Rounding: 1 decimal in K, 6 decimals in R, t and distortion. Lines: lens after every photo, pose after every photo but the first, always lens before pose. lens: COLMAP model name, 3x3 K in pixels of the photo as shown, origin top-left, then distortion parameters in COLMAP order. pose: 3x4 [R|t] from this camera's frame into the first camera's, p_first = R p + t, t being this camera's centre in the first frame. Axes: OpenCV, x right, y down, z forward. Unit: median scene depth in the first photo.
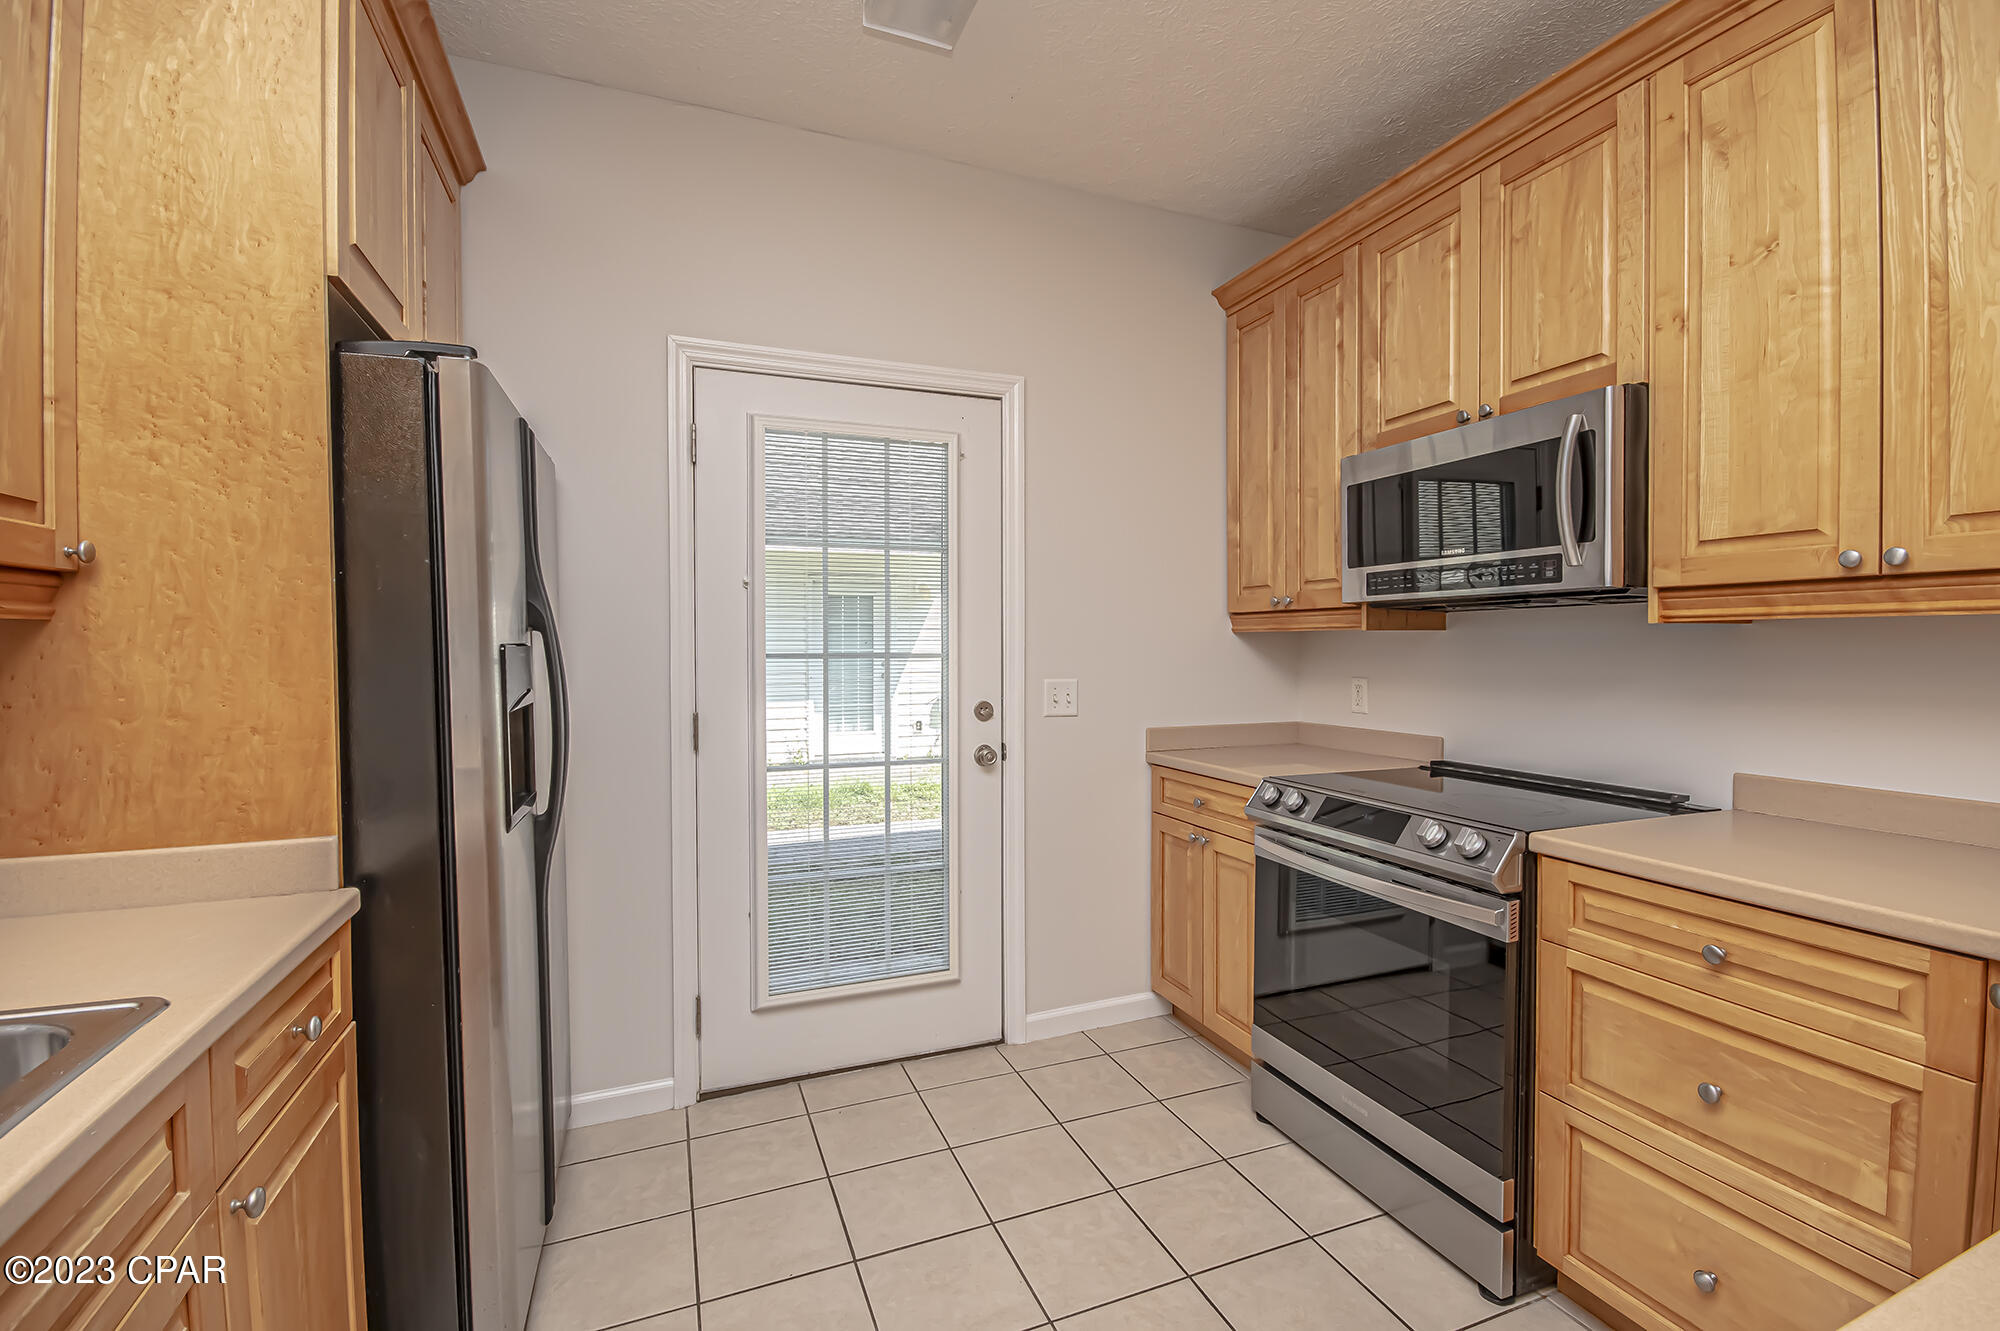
lens RADIAL K [[877.7, 0, 1010.8], [0, 877.7, 662.8], [0, 0, 1]] dist [-0.003700, -0.003380]
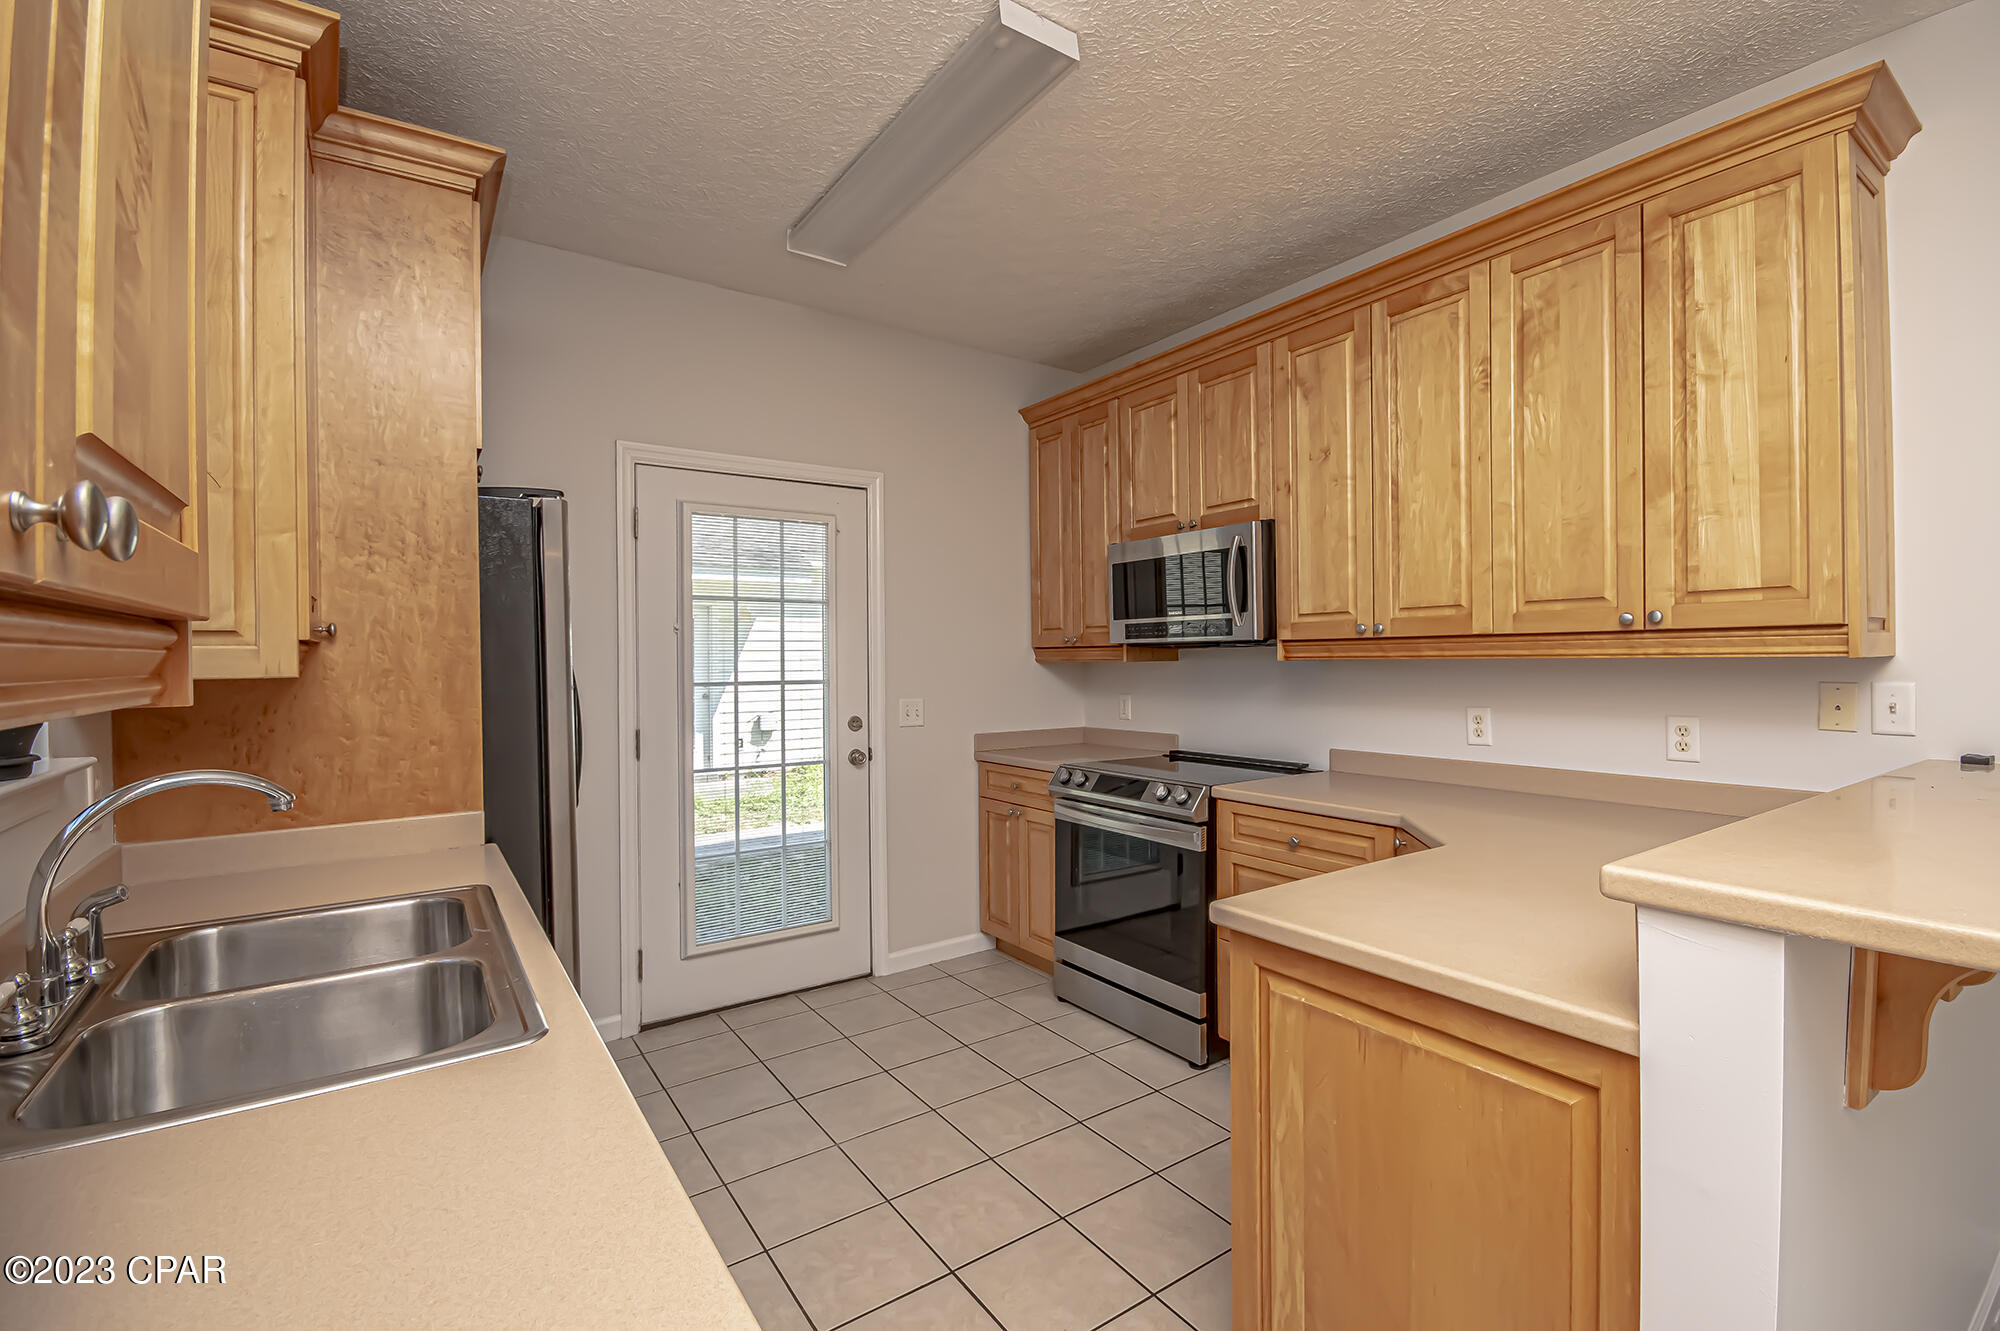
lens RADIAL K [[877.7, 0, 1004.9], [0, 877.7, 663.6], [0, 0, 1]] dist [-0.003700, -0.003380]
pose [[0.975709, -0.007831, 0.218930, -0.159709], [0.011590, 0.999807, -0.015891, -0.019217], [-0.218763, 0.018042, 0.975611, -0.547711]]
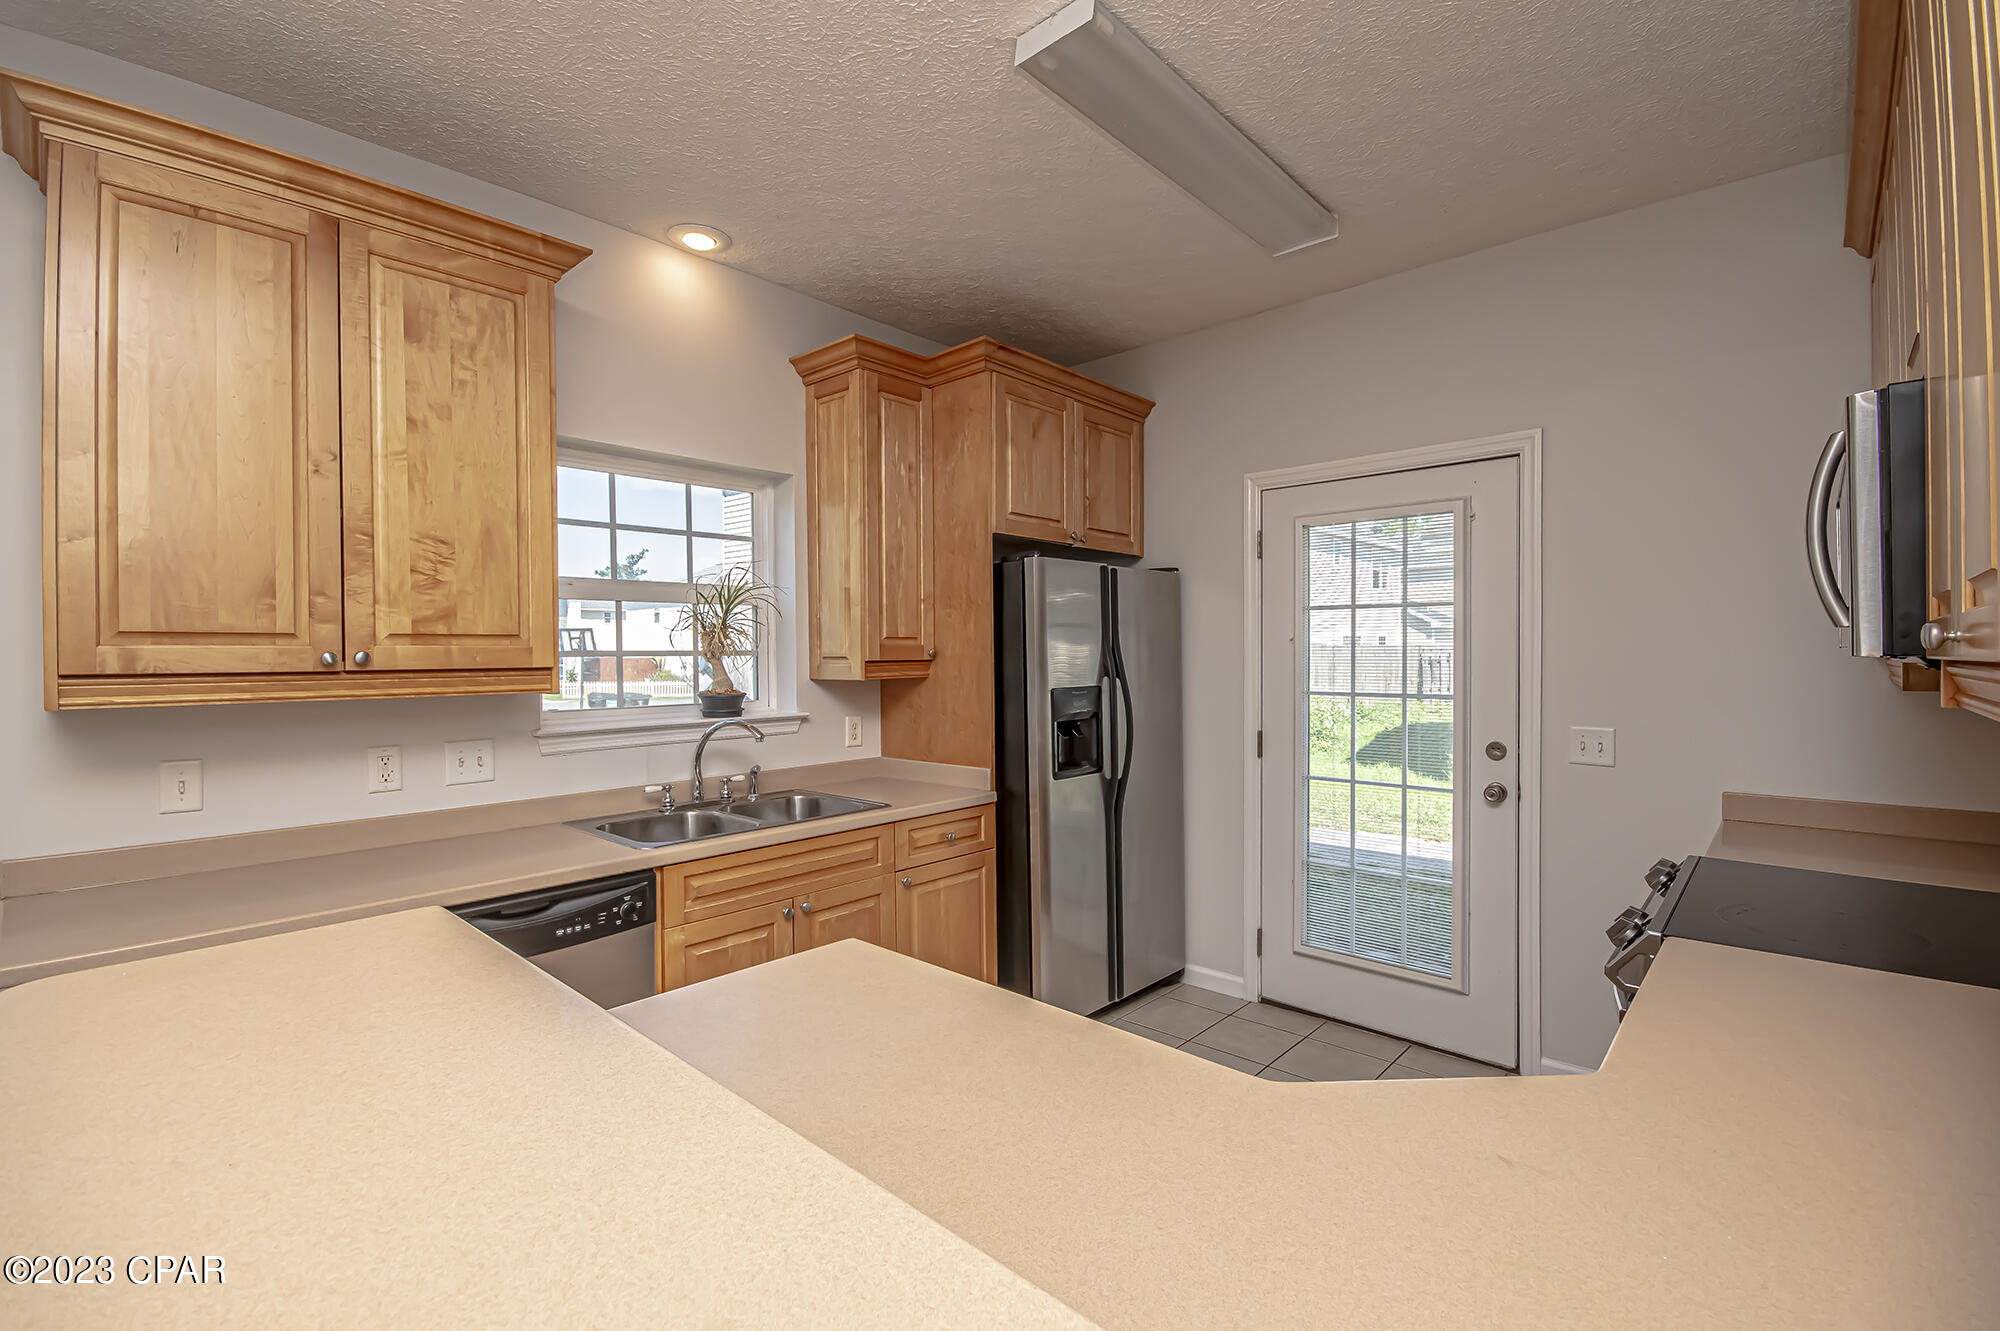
lens RADIAL K [[877.7, 0, 997.5], [0, 877.7, 662.7], [0, 0, 1]] dist [-0.003700, -0.003380]
pose [[0.423444, 0.006968, -0.905896, 1.082347], [-0.016884, 0.999857, -0.000202, -0.067226], [0.905765, 0.015381, 0.423501, -0.003554]]
